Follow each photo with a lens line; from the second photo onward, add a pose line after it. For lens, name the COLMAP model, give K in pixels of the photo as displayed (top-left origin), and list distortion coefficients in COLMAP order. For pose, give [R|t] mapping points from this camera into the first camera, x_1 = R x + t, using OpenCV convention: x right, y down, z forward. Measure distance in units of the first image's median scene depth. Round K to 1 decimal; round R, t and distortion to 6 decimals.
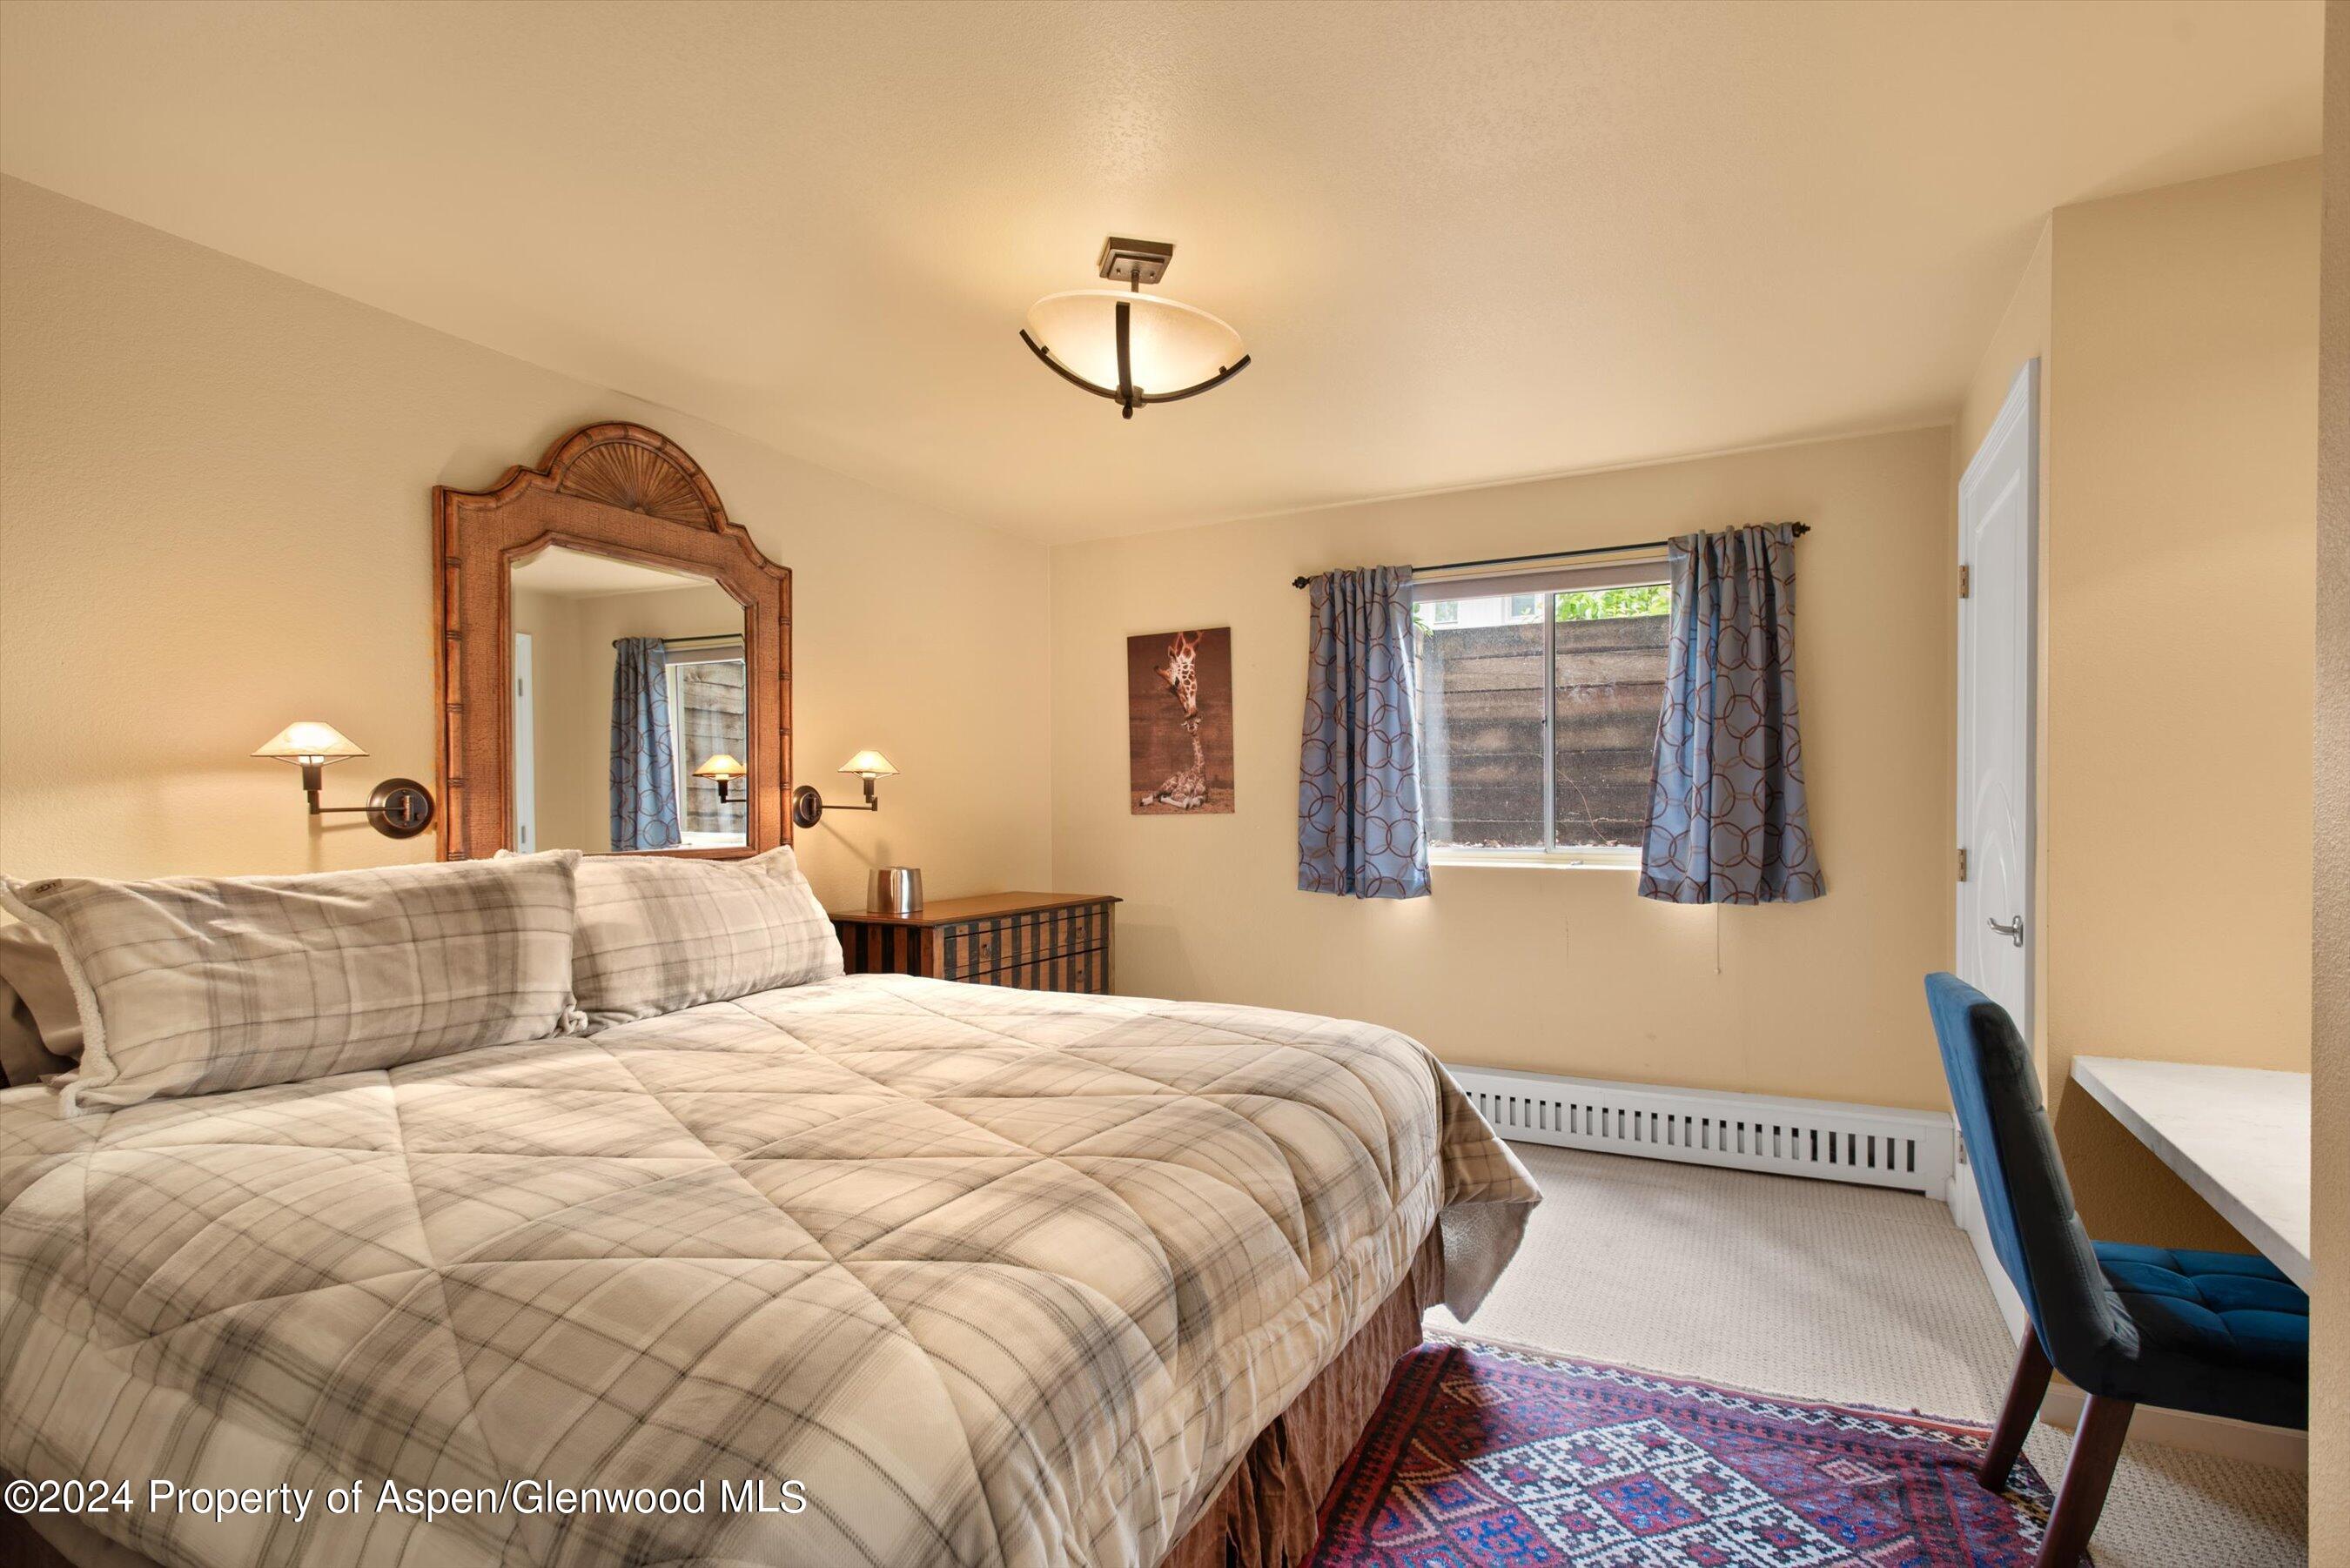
lens RADIAL K [[1152.8, 0, 1179.7], [0, 1152.8, 794.8], [0, 0, 1]] dist [0.000198, -0.000149]
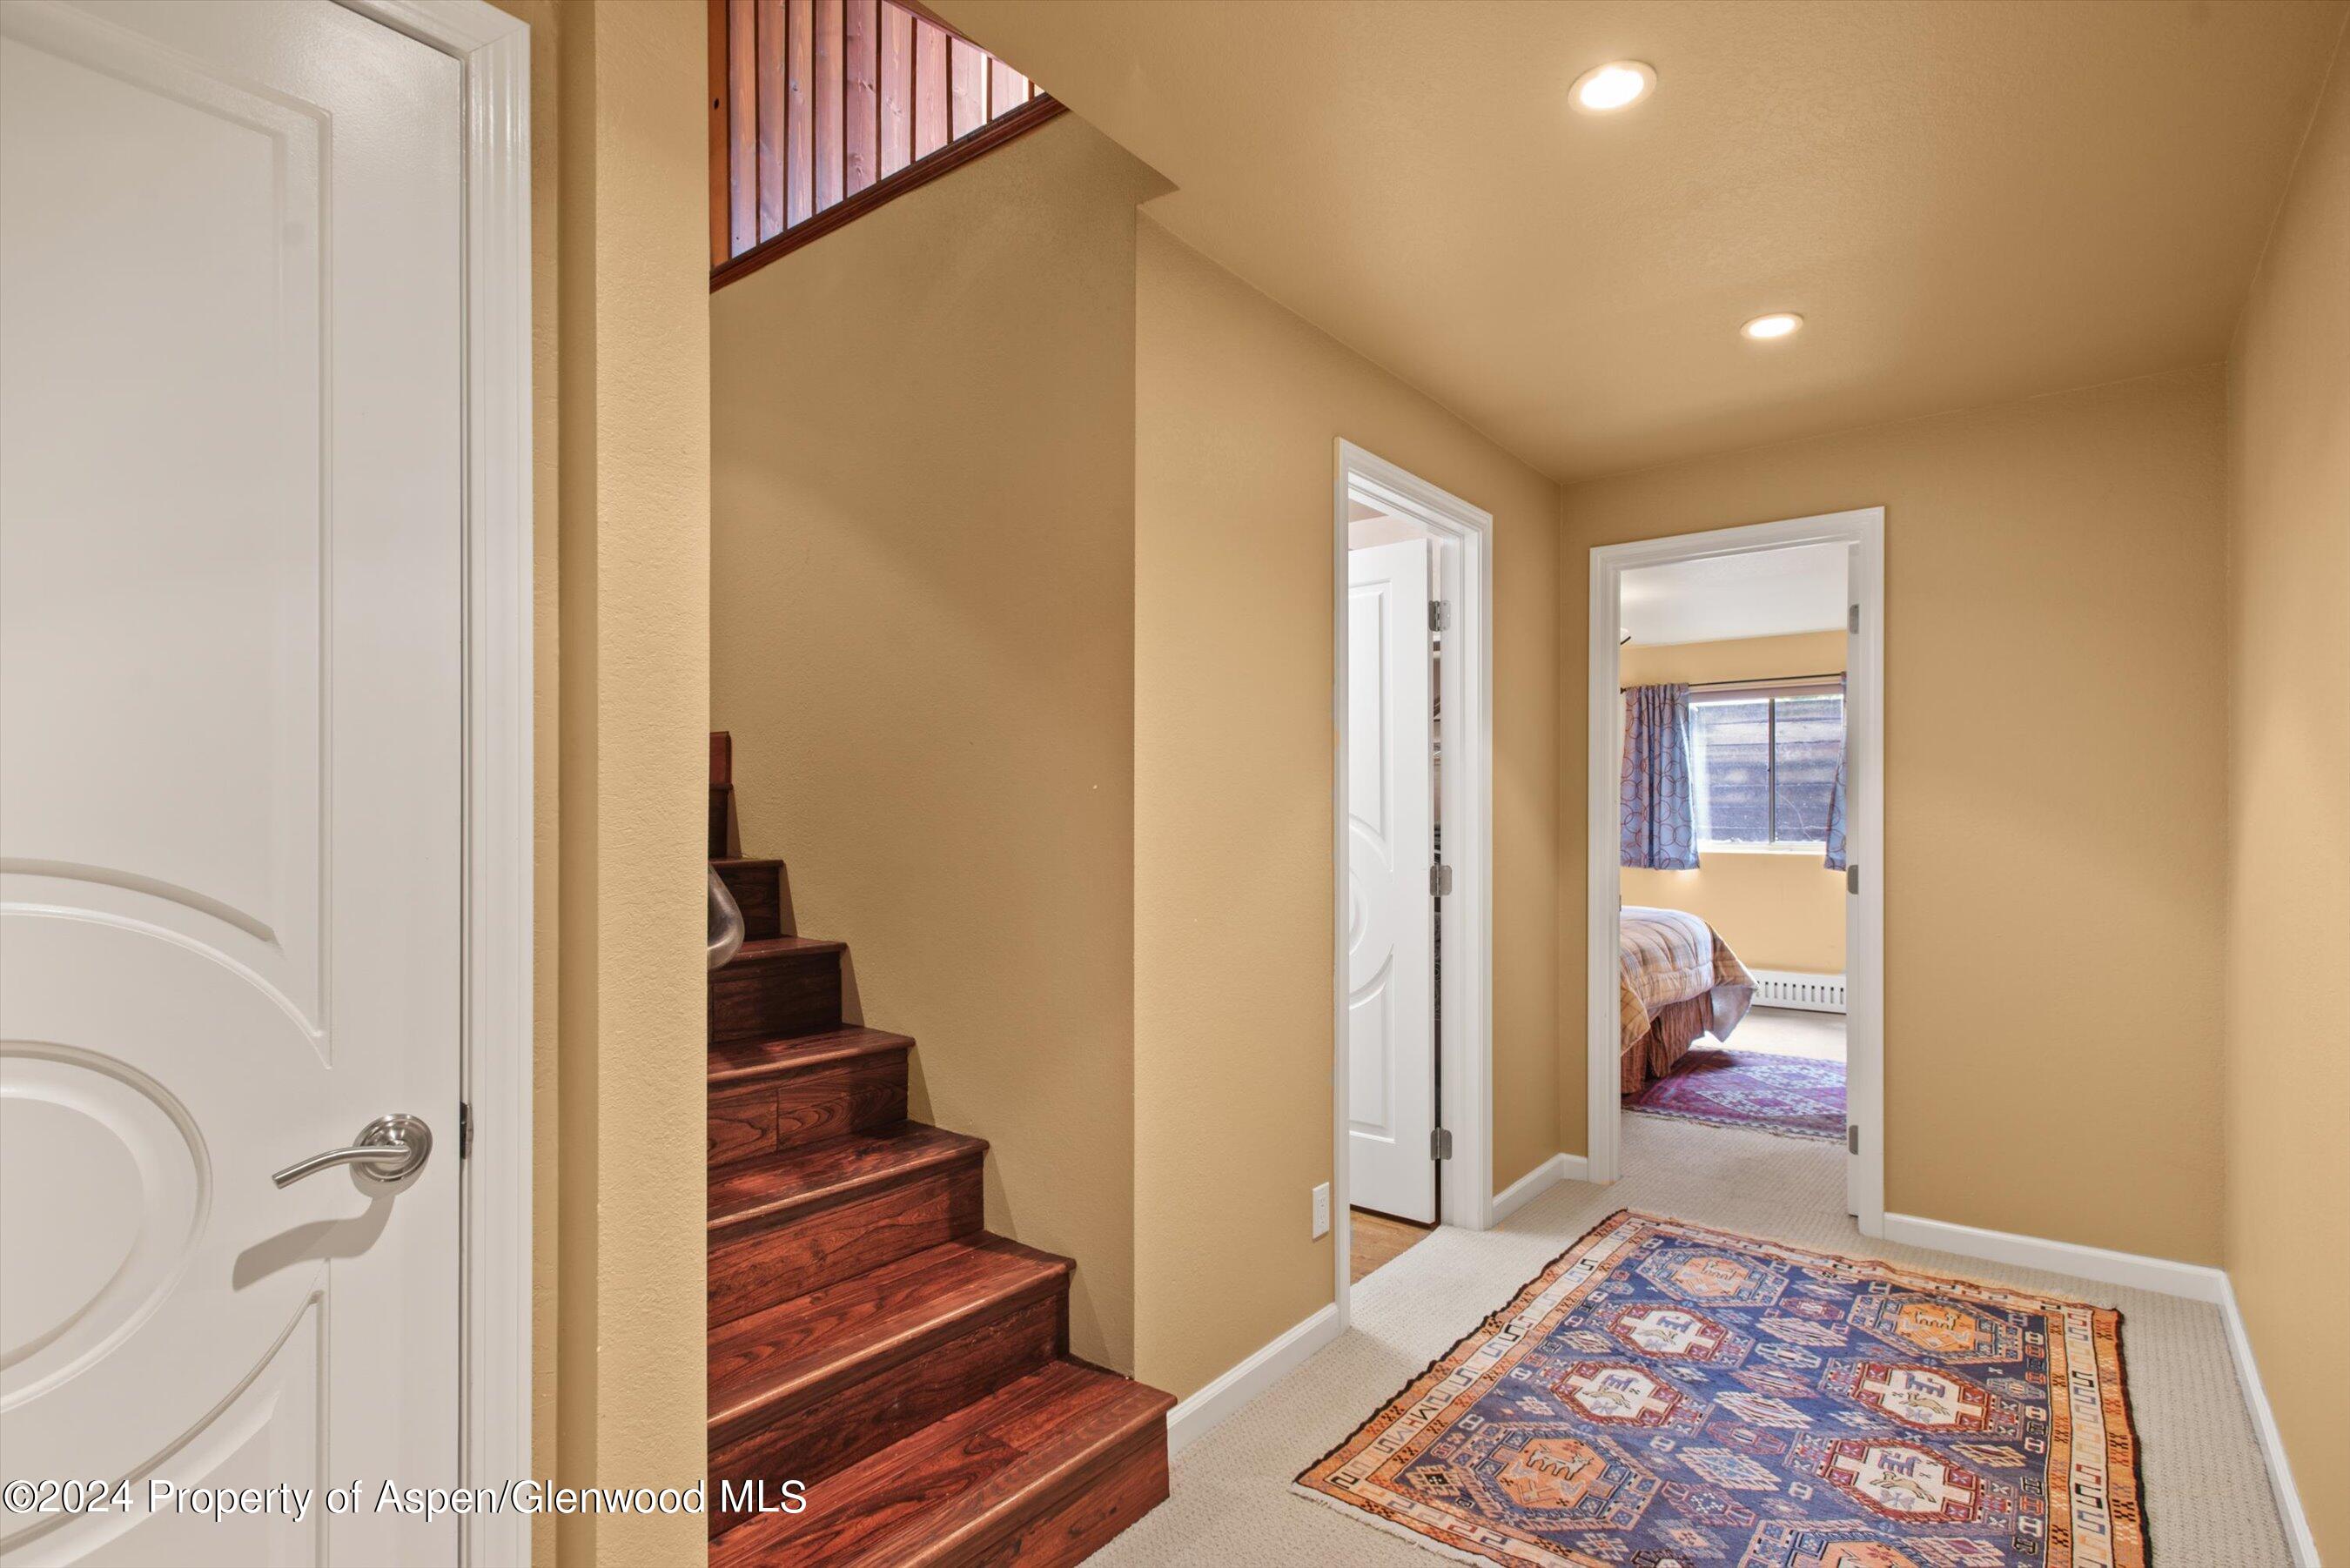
lens RADIAL K [[1152.8, 0, 1172.6], [0, 1152.8, 804.0], [0, 0, 1]] dist [0.000198, -0.000149]
pose [[0.981309, 0.000030, -0.192437, -0.234553], [0.000866, 0.999989, 0.004574, -0.020771], [0.192435, -0.004656, 0.981299, -0.888088]]
